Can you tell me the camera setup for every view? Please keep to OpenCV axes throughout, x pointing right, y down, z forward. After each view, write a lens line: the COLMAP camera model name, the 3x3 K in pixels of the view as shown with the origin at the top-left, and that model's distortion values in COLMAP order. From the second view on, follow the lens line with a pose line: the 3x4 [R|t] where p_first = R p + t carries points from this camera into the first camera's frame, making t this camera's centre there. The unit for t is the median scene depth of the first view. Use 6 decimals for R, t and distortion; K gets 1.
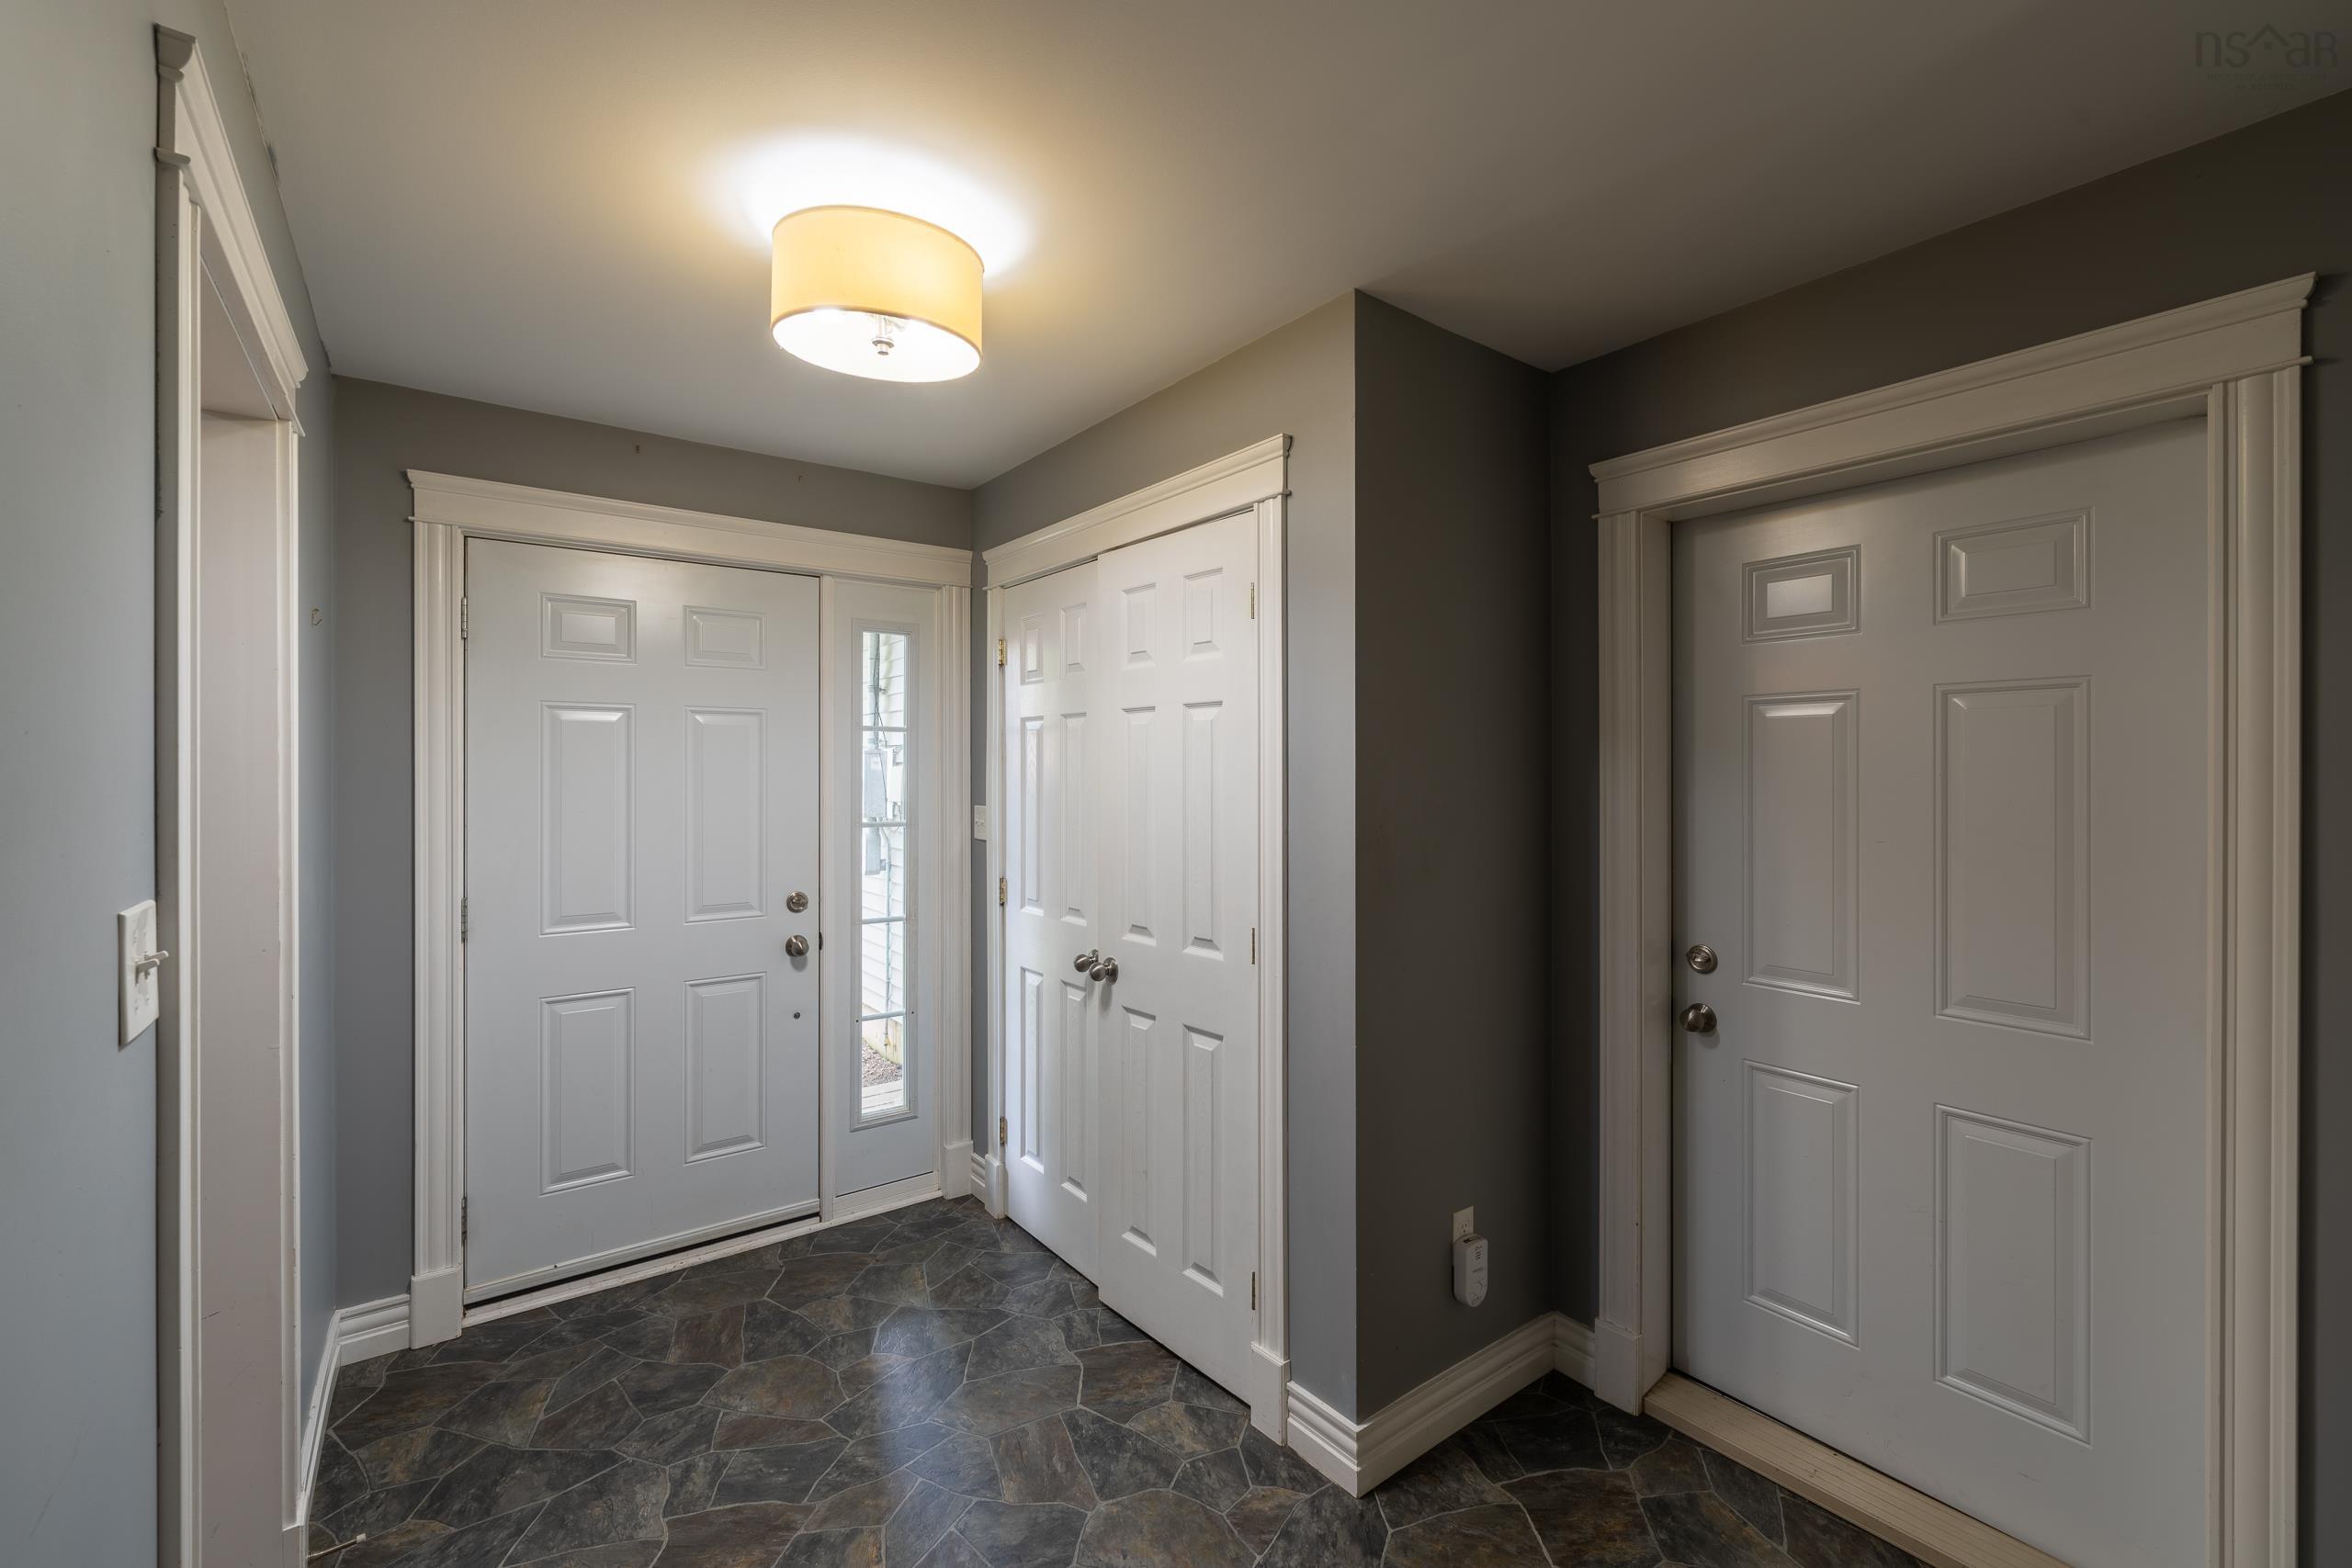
lens RADIAL K [[961.2, 0, 1168.9], [0, 961.2, 788.0], [0, 0, 1]] dist [0.004697, 0.000111]
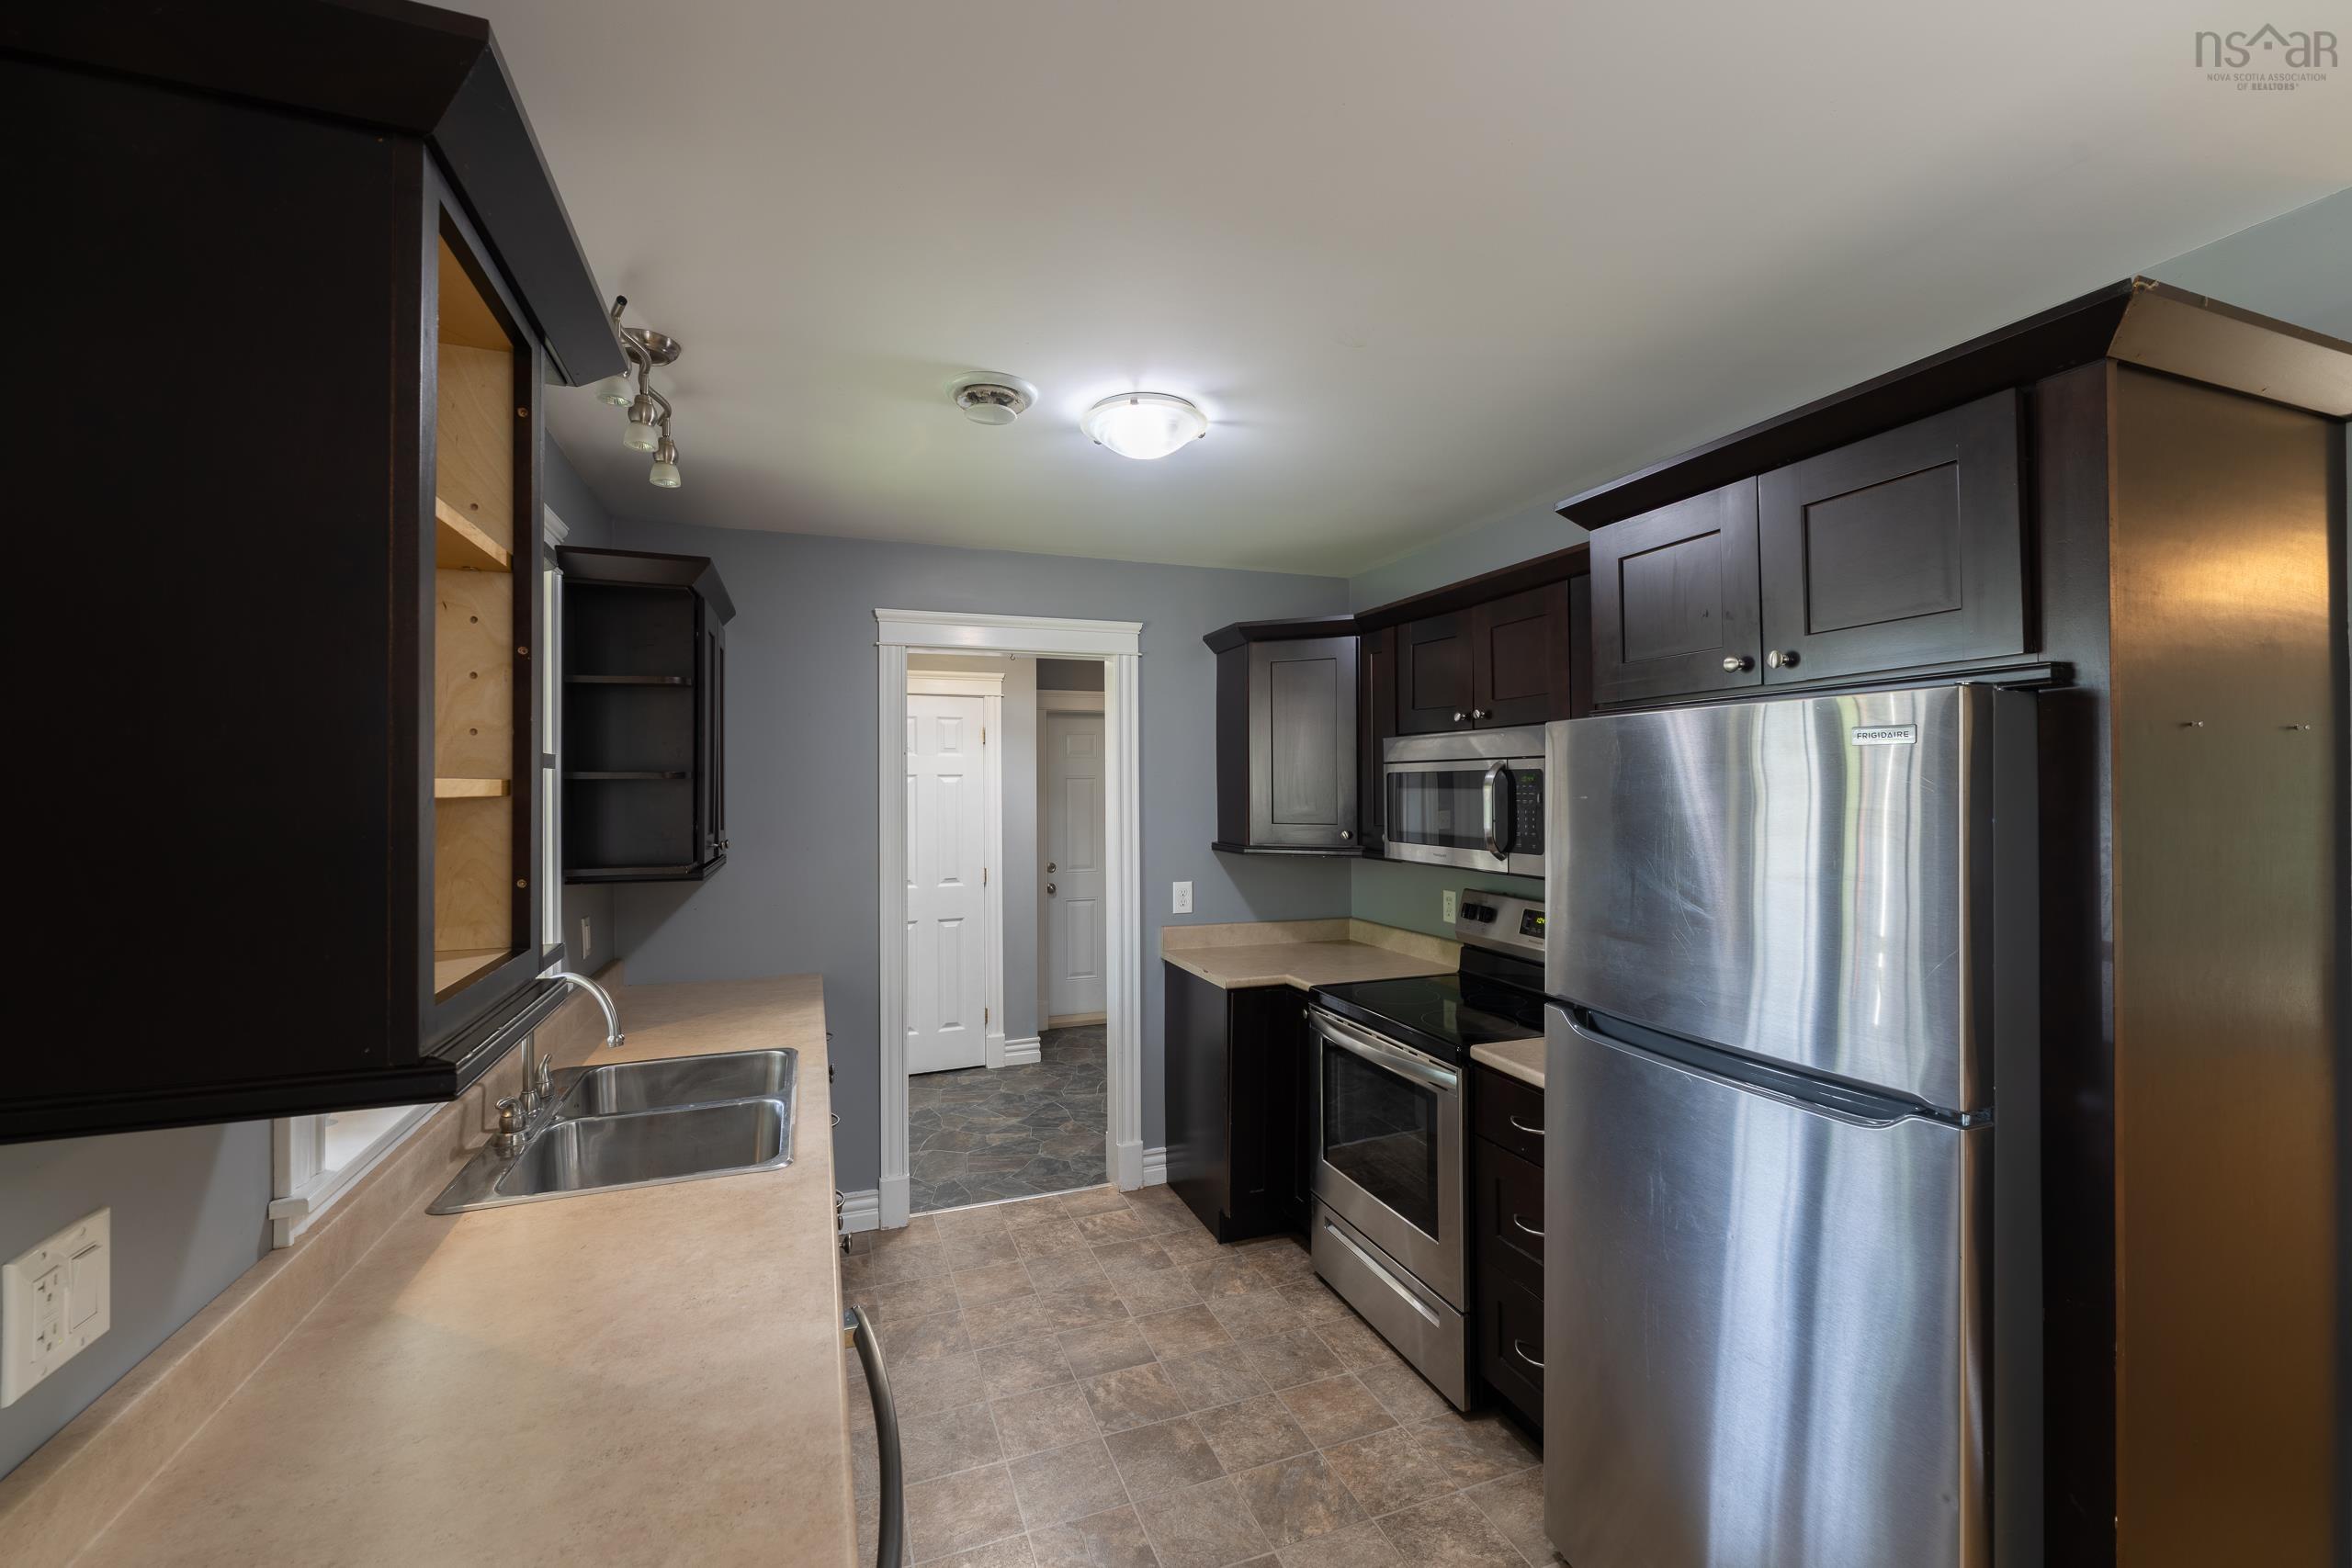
lens RADIAL K [[961.2, 0, 1177.1], [0, 961.2, 785.8], [0, 0, 1]] dist [0.004697, 0.000111]
pose [[0.266589, -0.014019, 0.963708, -2.197502], [0.010544, 0.999877, 0.011629, -0.055639], [-0.963753, 0.007061, 0.266704, 0.095288]]
